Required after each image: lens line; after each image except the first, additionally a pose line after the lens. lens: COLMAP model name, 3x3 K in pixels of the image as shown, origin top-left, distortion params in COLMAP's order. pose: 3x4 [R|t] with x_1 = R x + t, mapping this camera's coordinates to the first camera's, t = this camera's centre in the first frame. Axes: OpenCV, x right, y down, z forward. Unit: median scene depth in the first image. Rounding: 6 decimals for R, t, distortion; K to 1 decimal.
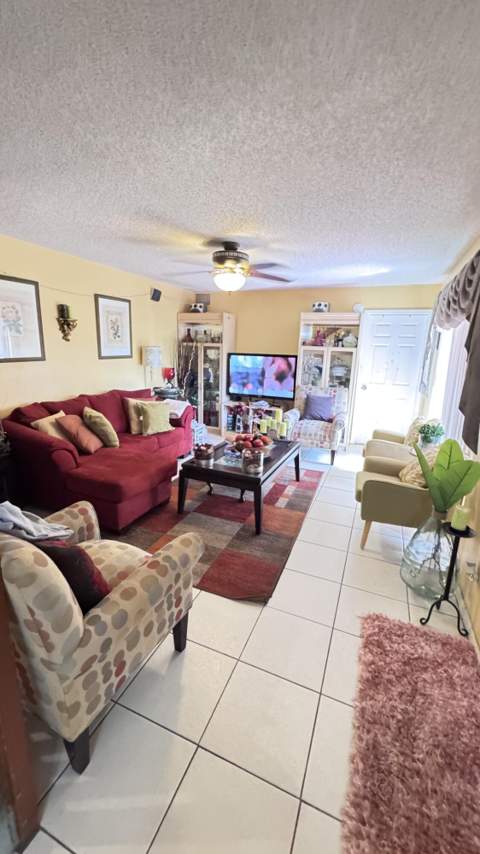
lens RADIAL K [[339.1, 0, 240.6], [0, 339.1, 430.2], [0, 0, 1]] dist [-0.002323, 0.000722]
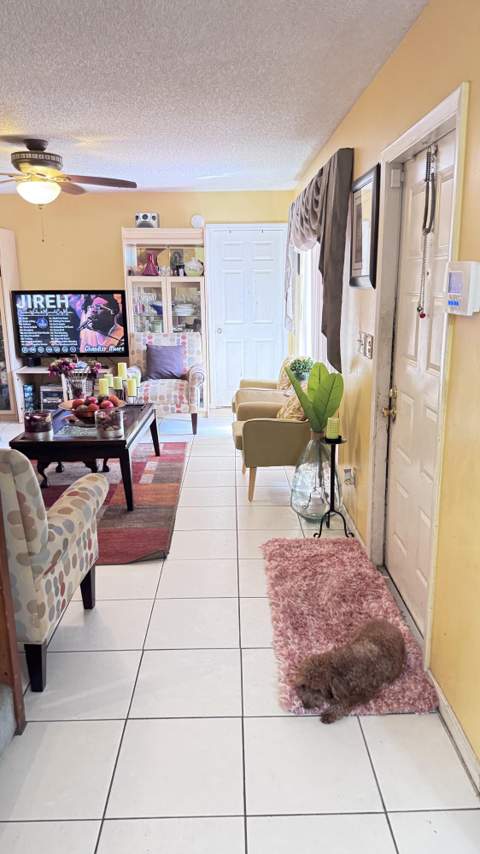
lens RADIAL K [[596.6, 0, 242.7], [0, 596.6, 423.0], [0, 0, 1]] dist [0.085086, -0.014060]
pose [[0.914353, -0.130210, 0.383412, -0.221064], [0.132143, 0.990999, 0.021422, 0.103776], [-0.382750, 0.031078, 0.923329, -0.419099]]
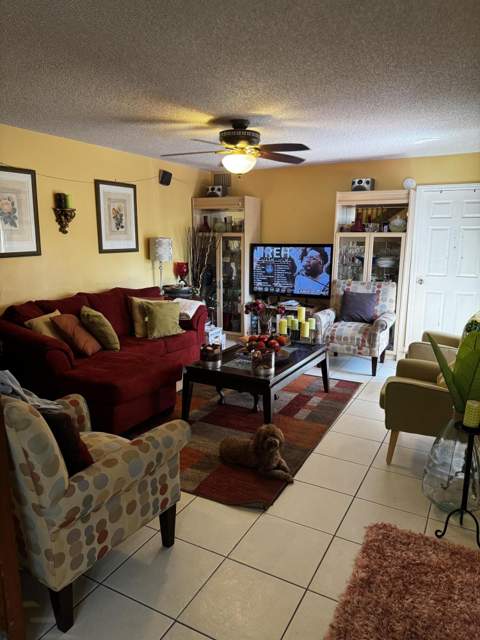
lens RADIAL K [[446.2, 0, 242.3], [0, 446.2, 324.2], [0, 0, 1]] dist [0.045757, -0.047204]
pose [[0.995126, -0.005911, -0.098436, 0.099170], [0.001255, 0.998880, -0.047292, 0.047601], [0.098605, 0.046938, 0.994019, -0.173386]]
